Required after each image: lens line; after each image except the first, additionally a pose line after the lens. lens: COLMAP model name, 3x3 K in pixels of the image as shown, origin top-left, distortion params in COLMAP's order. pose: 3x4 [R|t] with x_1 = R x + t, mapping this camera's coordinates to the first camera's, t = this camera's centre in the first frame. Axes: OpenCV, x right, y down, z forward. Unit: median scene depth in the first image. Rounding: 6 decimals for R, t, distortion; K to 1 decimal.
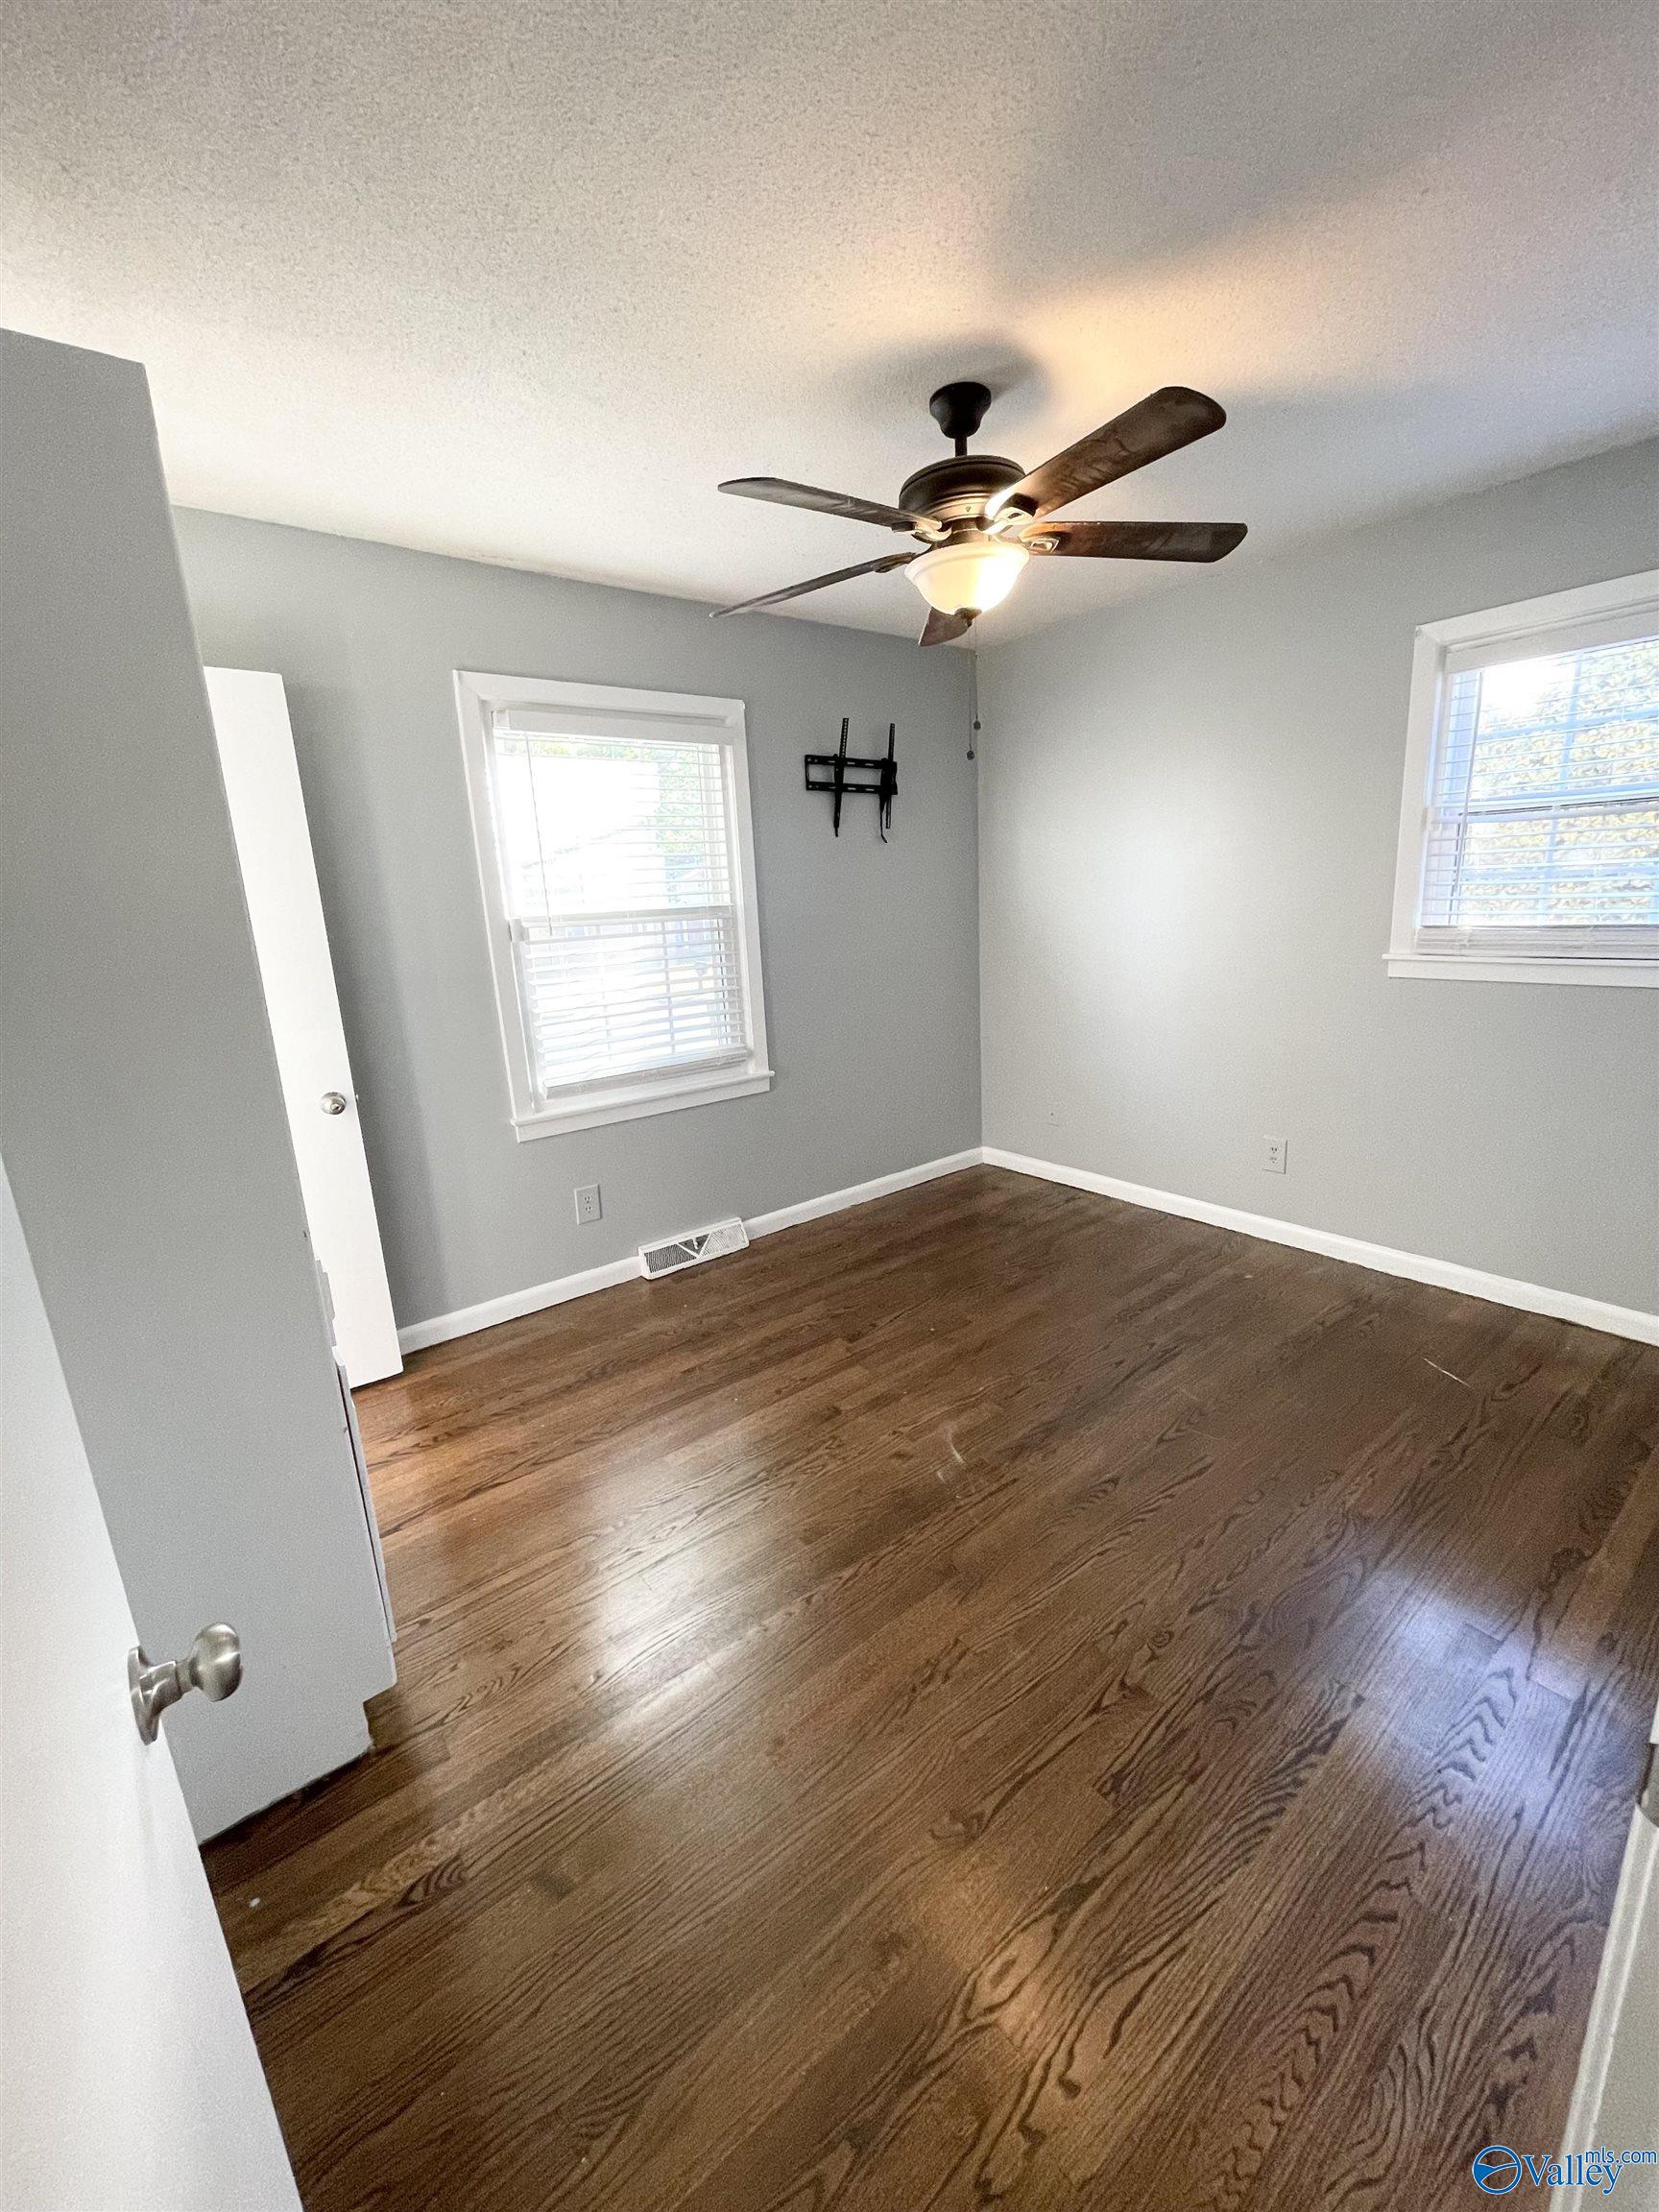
lens RADIAL K [[892.4, 0, 837.9], [0, 892.4, 1112.8], [0, 0, 1]] dist [0.000187, -0.000665]
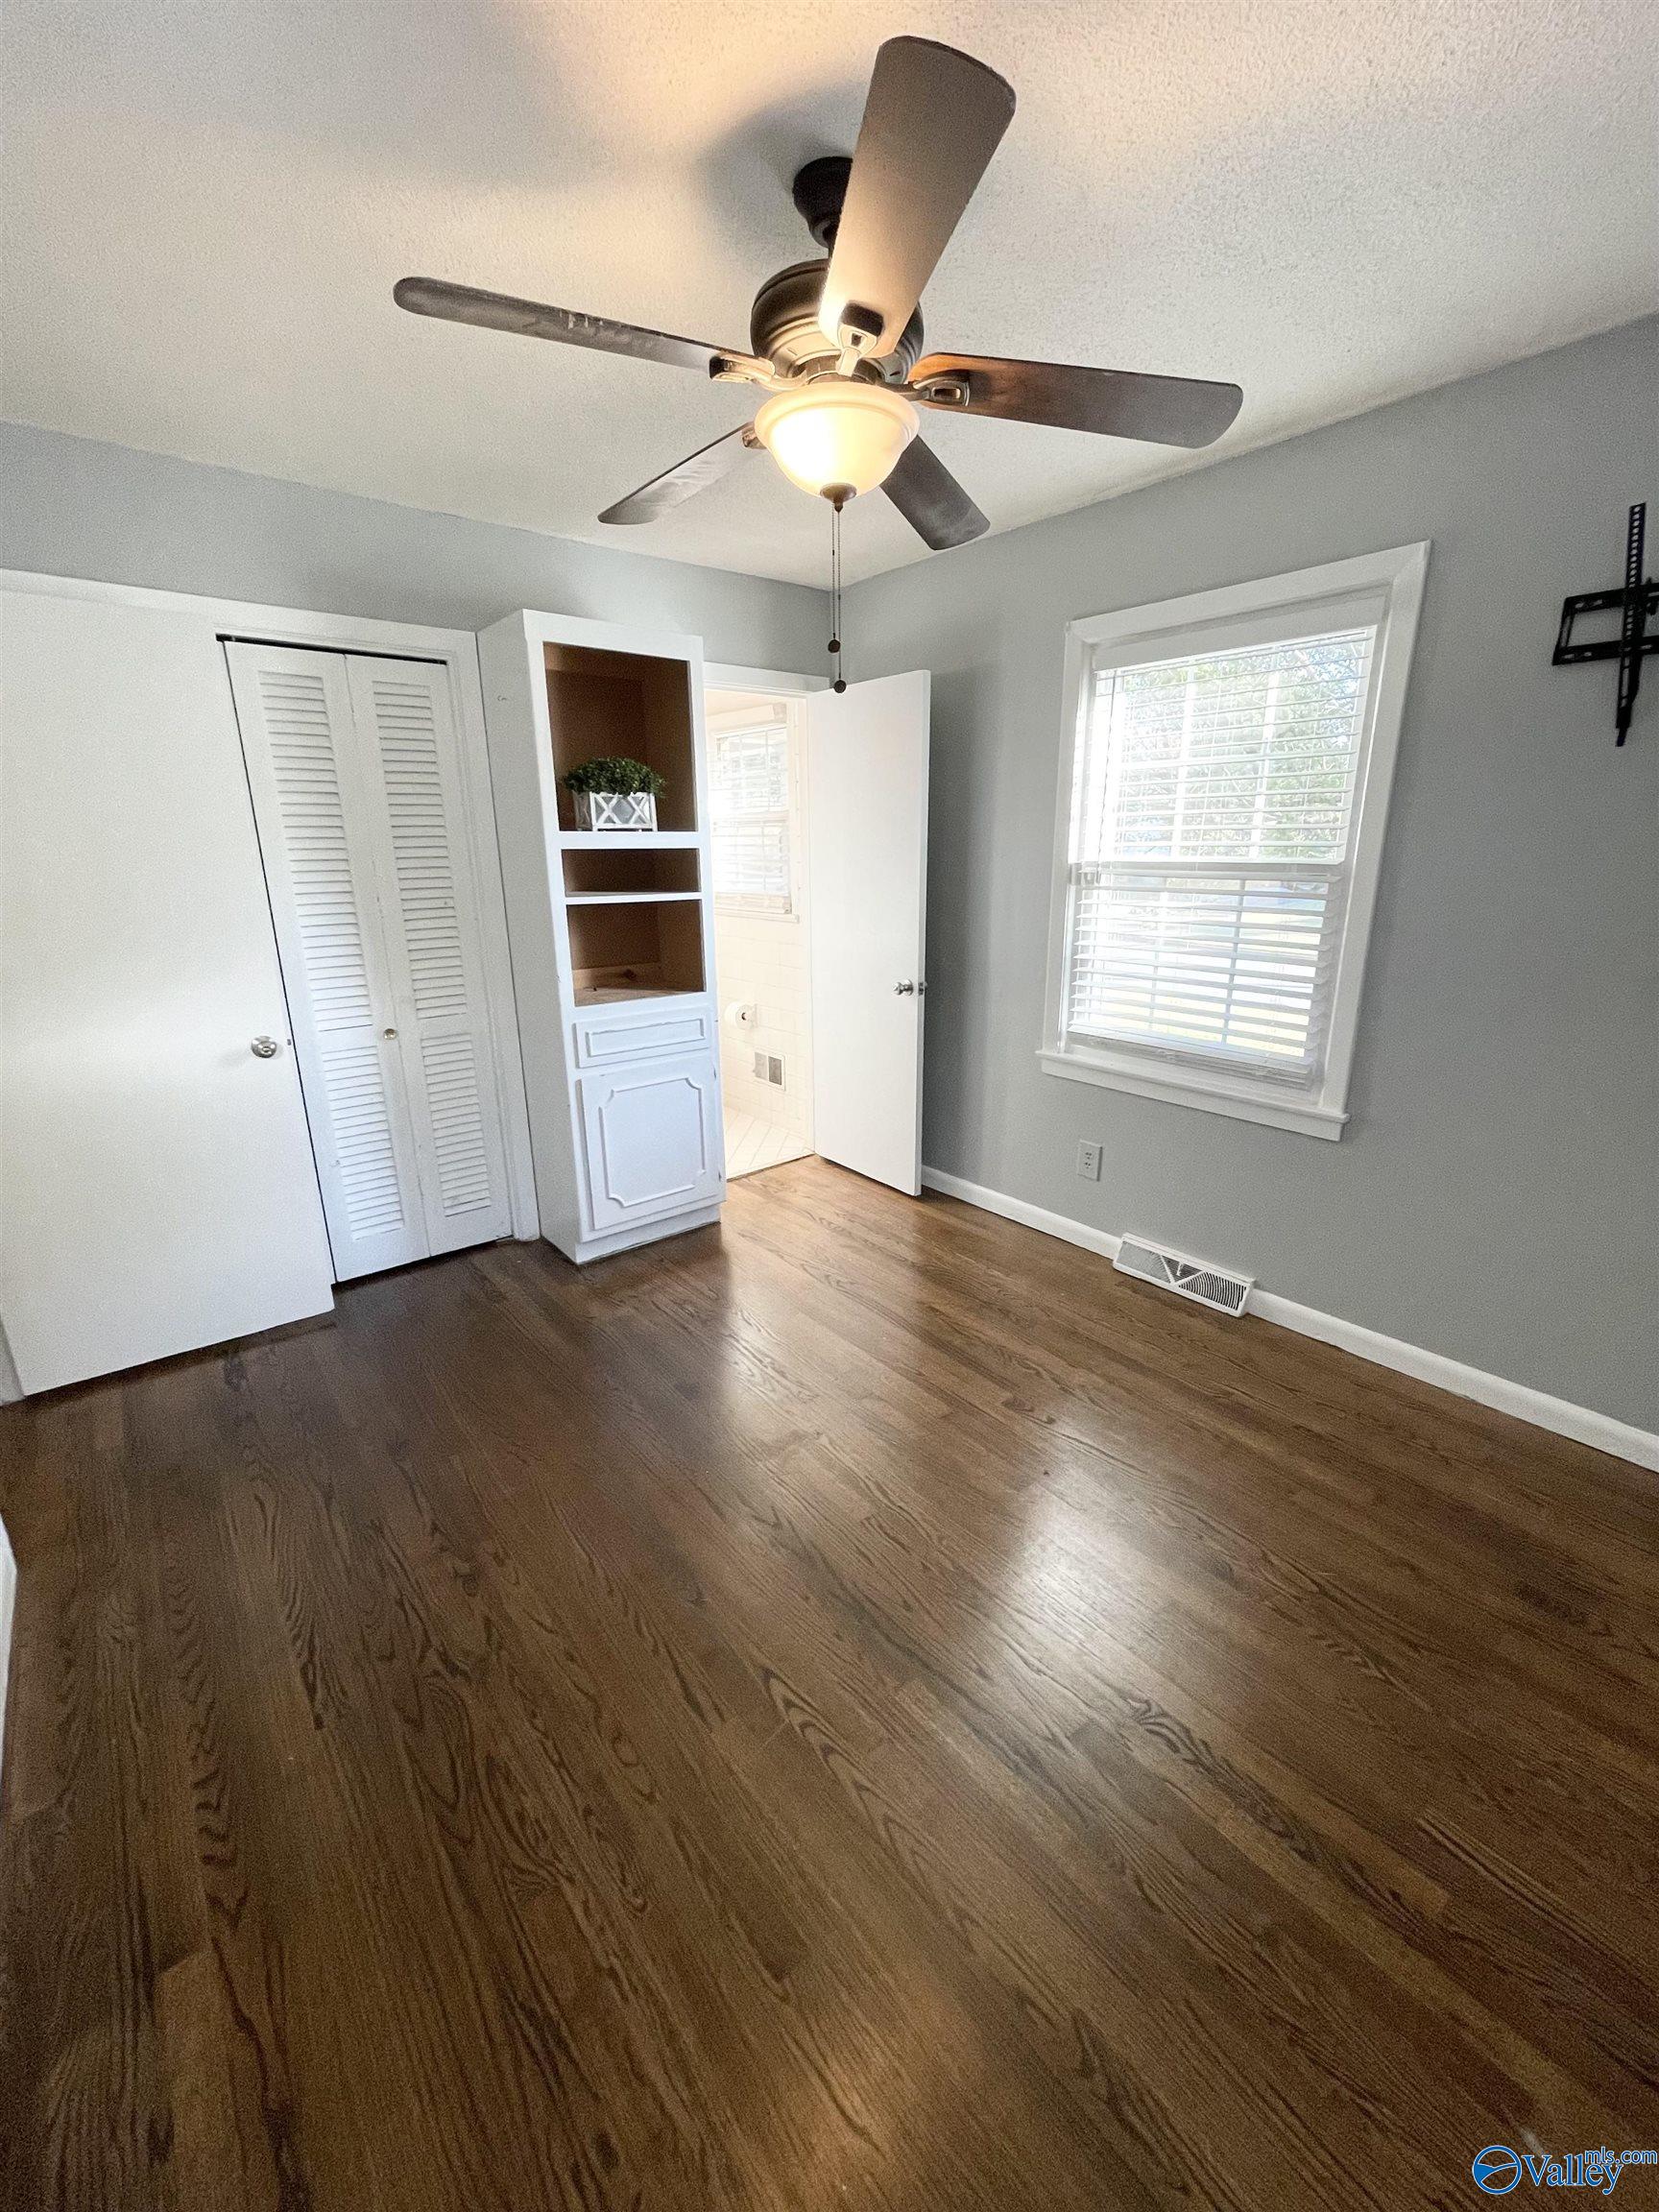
lens RADIAL K [[892.4, 0, 852.5], [0, 892.4, 1113.4], [0, 0, 1]] dist [0.000187, -0.000665]
pose [[0.015940, 0.334535, -0.942249, 0.617604], [-0.239186, 0.916284, 0.321270, -0.195718], [0.970843, 0.220252, 0.094621, 0.635044]]
